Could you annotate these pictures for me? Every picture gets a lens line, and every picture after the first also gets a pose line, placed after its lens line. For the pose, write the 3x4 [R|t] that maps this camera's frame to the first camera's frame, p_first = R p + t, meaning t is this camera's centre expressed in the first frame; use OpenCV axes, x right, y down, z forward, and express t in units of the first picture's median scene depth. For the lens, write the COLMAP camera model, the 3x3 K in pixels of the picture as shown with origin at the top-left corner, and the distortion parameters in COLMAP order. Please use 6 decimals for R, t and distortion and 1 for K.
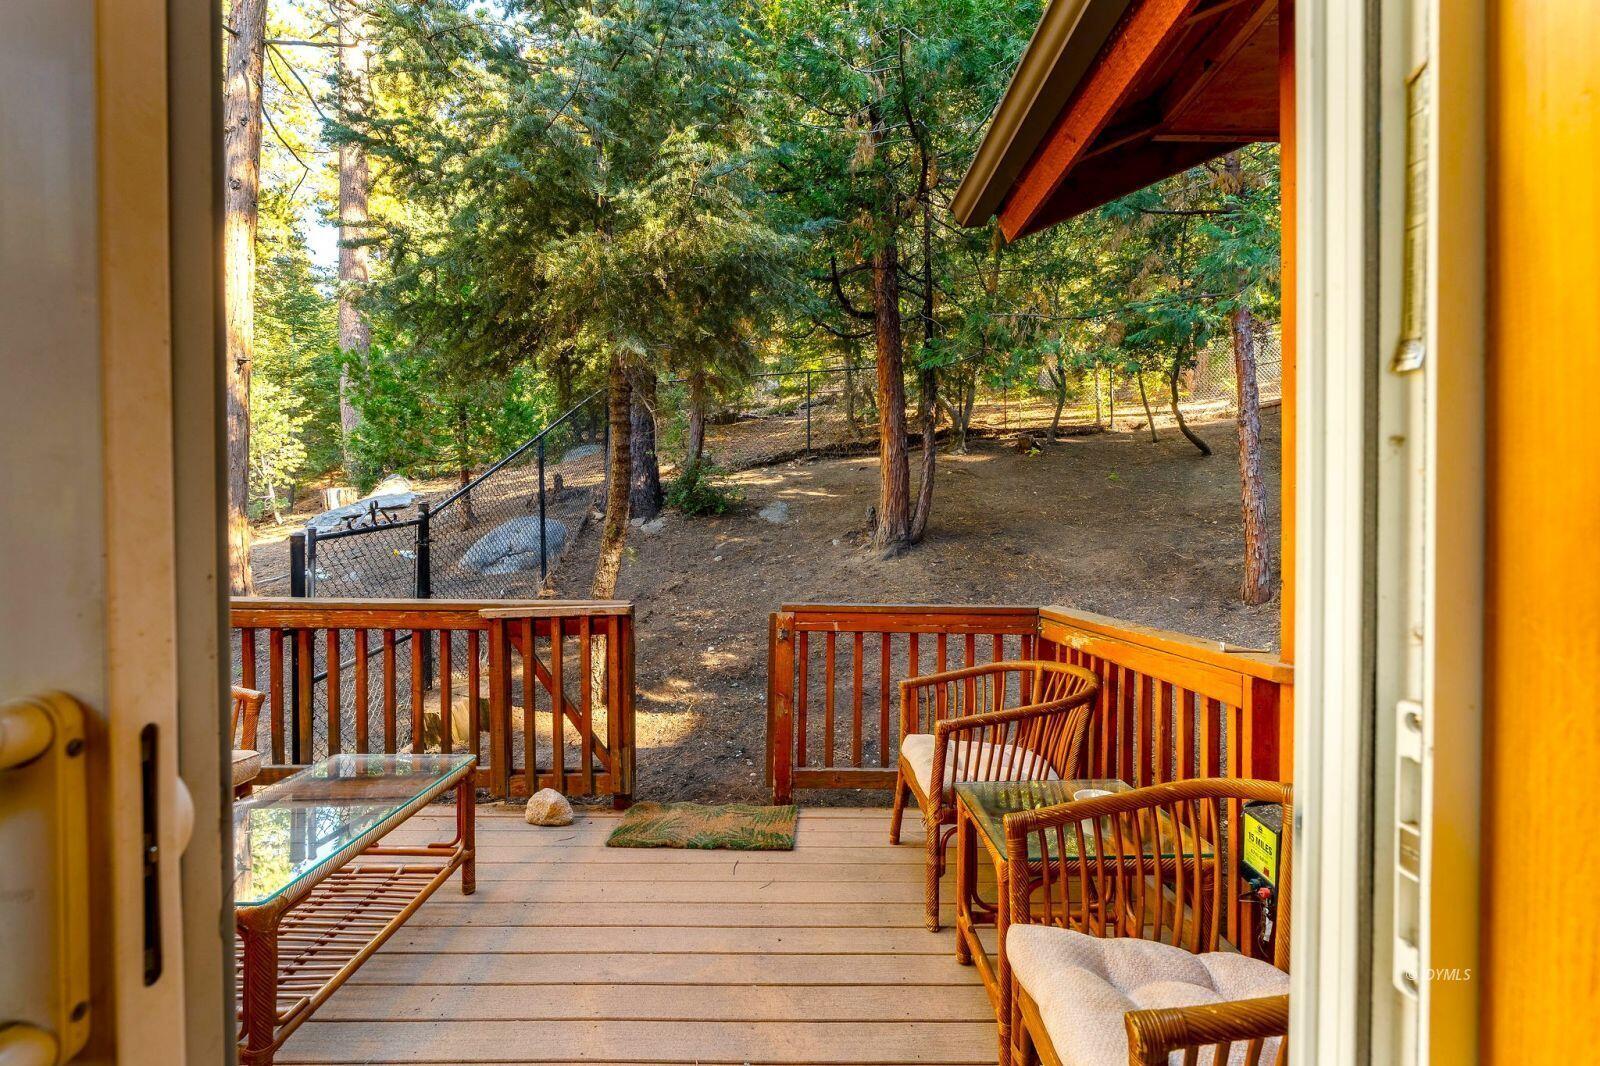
lens RADIAL K [[717.7, 0, 799.1], [0, 717.7, 535.8], [0, 0, 1]] dist [-0.004687, 0.002383]
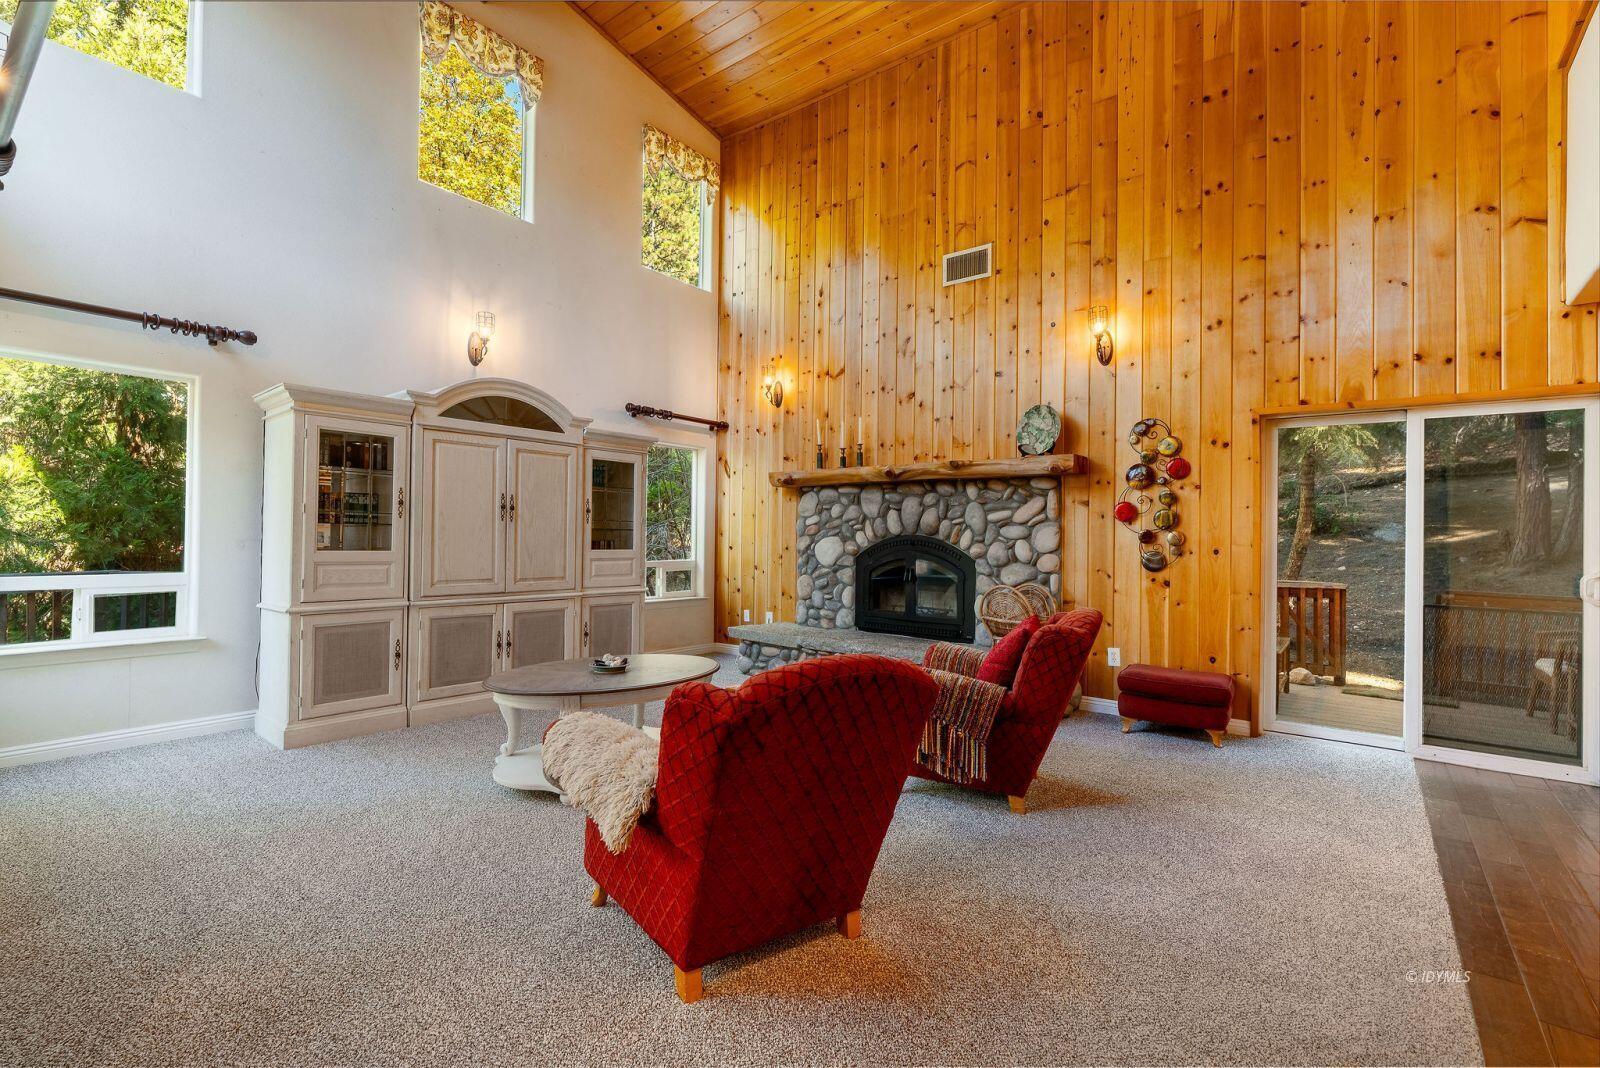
lens RADIAL K [[717.7, 0, 802.6], [0, 717.7, 528.1], [0, 0, 1]] dist [-0.004687, 0.002383]
pose [[0.787305, 0.012788, -0.616431, -0.089761], [-0.026050, 0.999582, -0.012535, 0.000374], [0.616013, 0.025927, 0.787309, -0.692739]]
